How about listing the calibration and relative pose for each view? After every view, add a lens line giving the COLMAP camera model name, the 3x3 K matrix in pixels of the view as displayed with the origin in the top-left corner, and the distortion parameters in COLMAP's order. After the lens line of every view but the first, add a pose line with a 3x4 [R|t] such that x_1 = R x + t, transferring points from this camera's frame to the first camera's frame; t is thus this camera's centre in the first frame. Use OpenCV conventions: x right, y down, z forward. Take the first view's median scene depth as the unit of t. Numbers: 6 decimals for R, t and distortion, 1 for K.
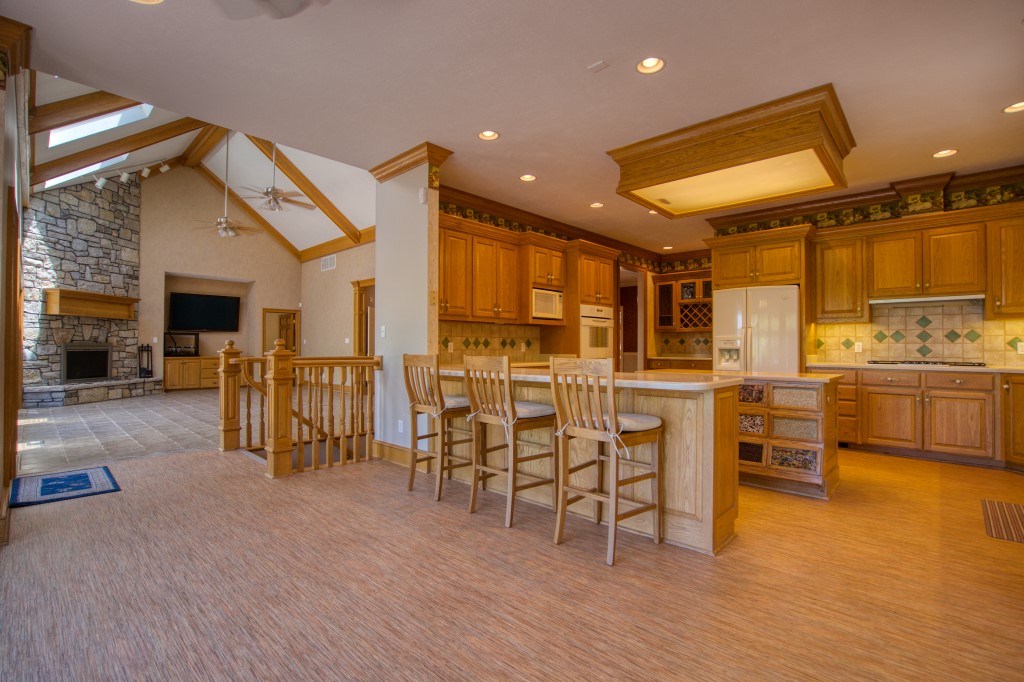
lens RADIAL K [[467.2, 0, 512.5], [0, 467.2, 348.2], [0, 0, 1]] dist [-0.028142, 0.005014]
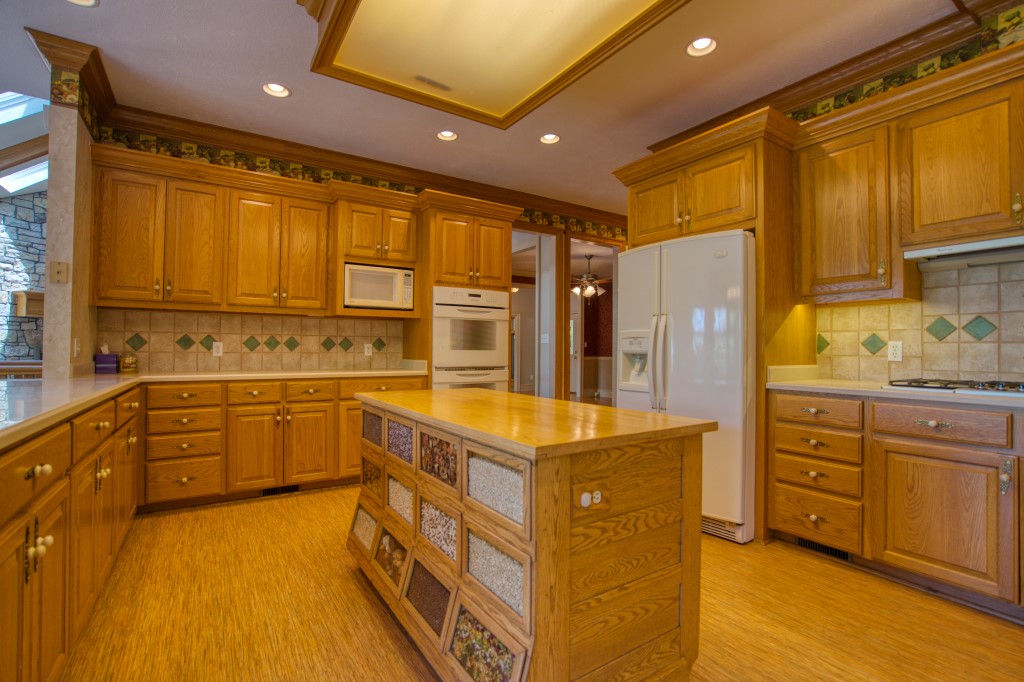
lens RADIAL K [[467.2, 0, 509.4], [0, 467.2, 347.9], [0, 0, 1]] dist [-0.028142, 0.005014]
pose [[0.971655, 0.001622, -0.236399, 0.446346], [-0.003168, 0.999976, -0.006160, -0.000956], [0.236384, 0.006734, 0.971637, 0.404212]]
